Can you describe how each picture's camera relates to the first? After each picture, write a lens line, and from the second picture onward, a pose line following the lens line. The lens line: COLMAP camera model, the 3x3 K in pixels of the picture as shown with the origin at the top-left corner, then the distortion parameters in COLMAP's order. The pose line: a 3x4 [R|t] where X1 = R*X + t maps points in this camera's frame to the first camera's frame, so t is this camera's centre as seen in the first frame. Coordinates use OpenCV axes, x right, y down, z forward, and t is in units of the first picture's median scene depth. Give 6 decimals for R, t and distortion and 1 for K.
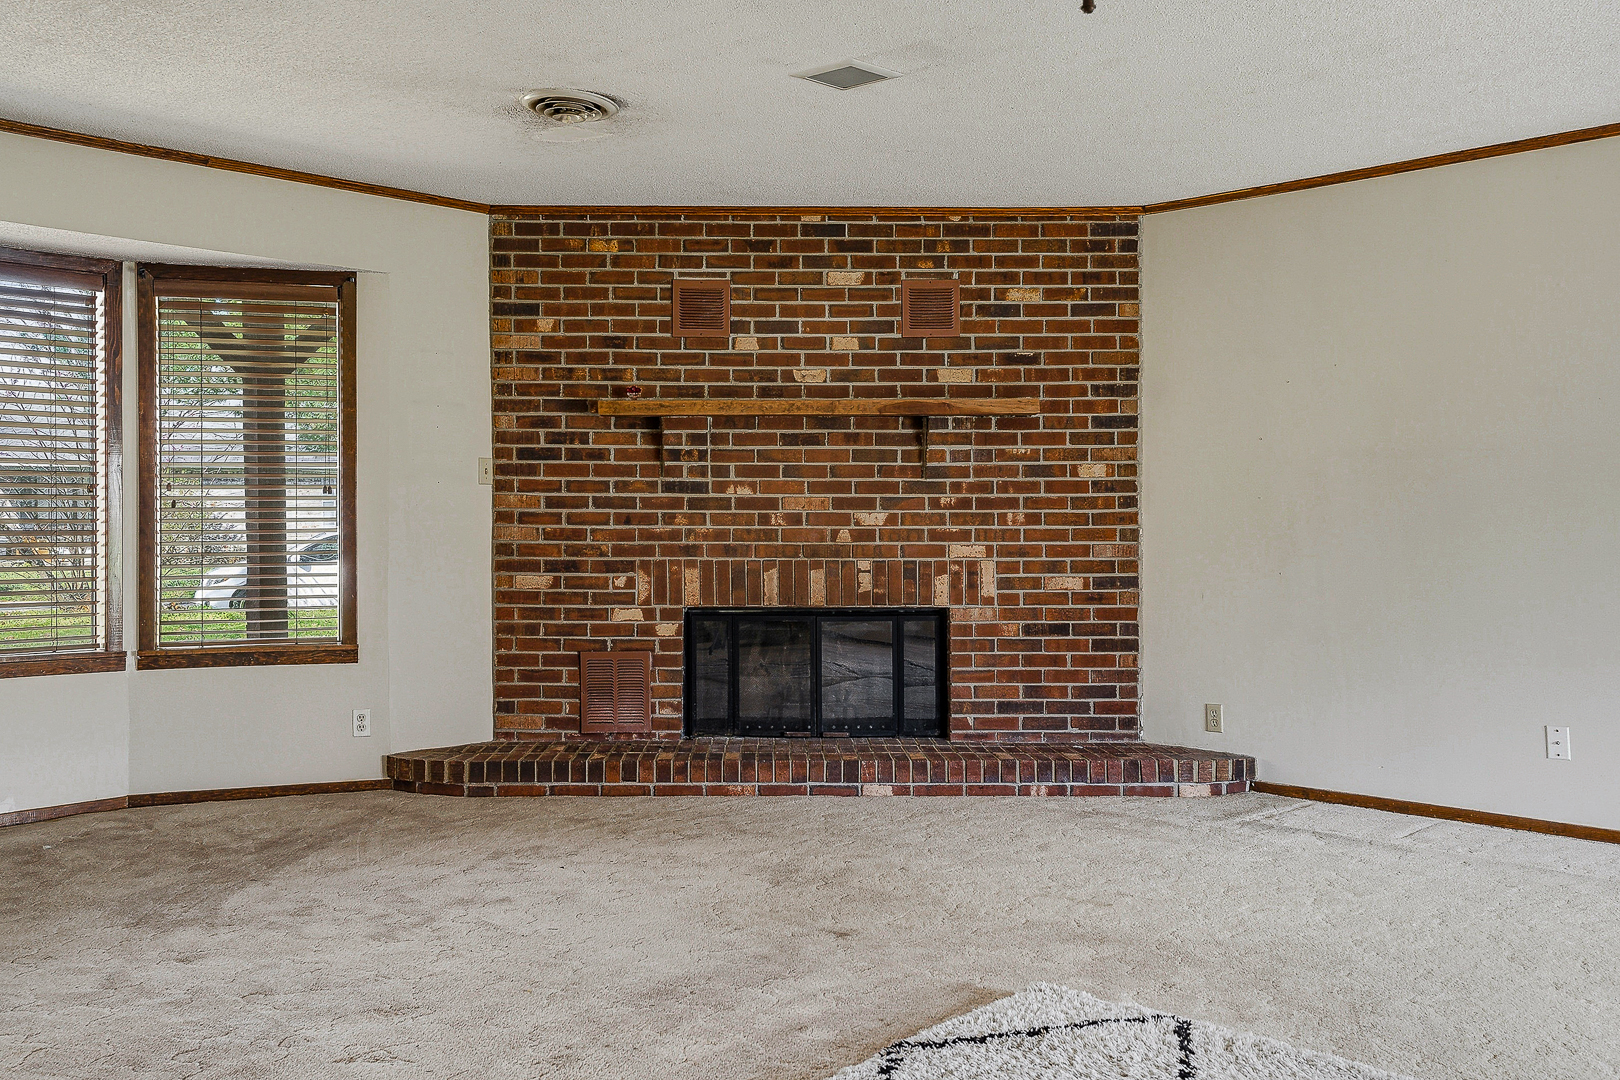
lens RADIAL K [[1447.2, 0, 777.2], [0, 1447.2, 521.4], [0, 0, 1]] dist [0.034866, 0.021357]
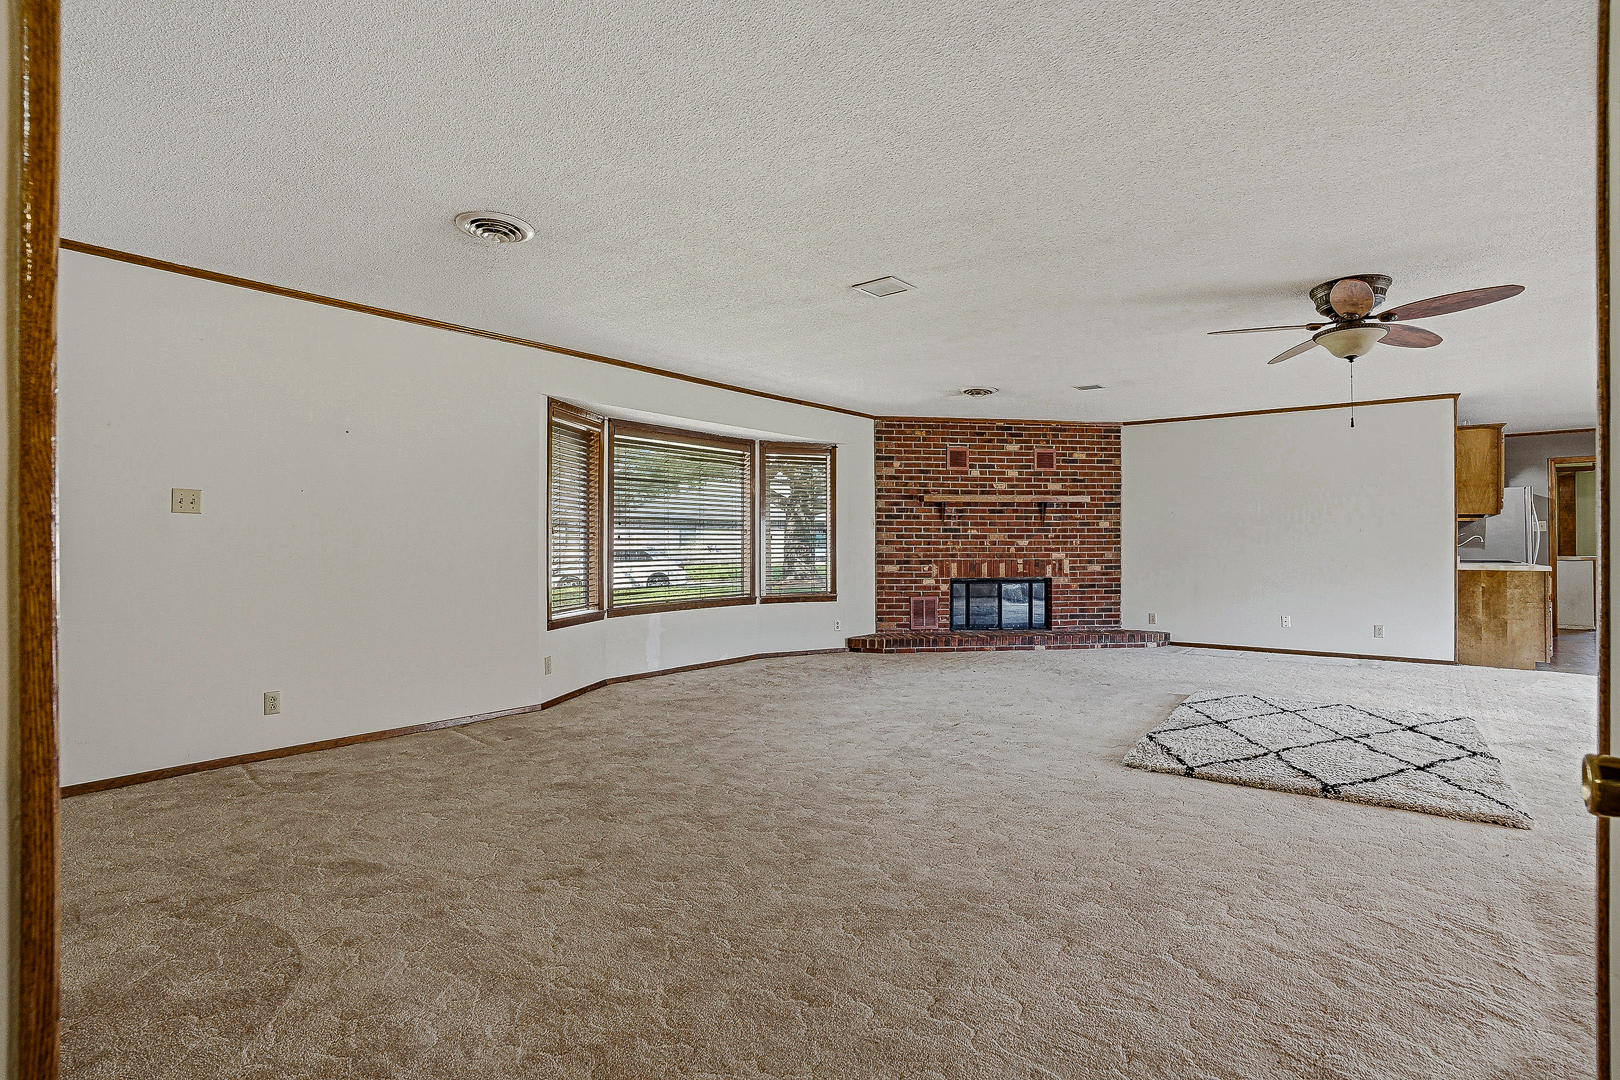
lens RADIAL K [[768.4, 0, 831.4], [0, 768.4, 541.7], [0, 0, 1]] dist [-0.057301, 0.022014]
pose [[0.992631, -0.000951, 0.121172, -0.428751], [0.000957, 1.000000, 0.000006, -0.004255], [-0.121172, 0.000110, 0.992632, -0.286949]]
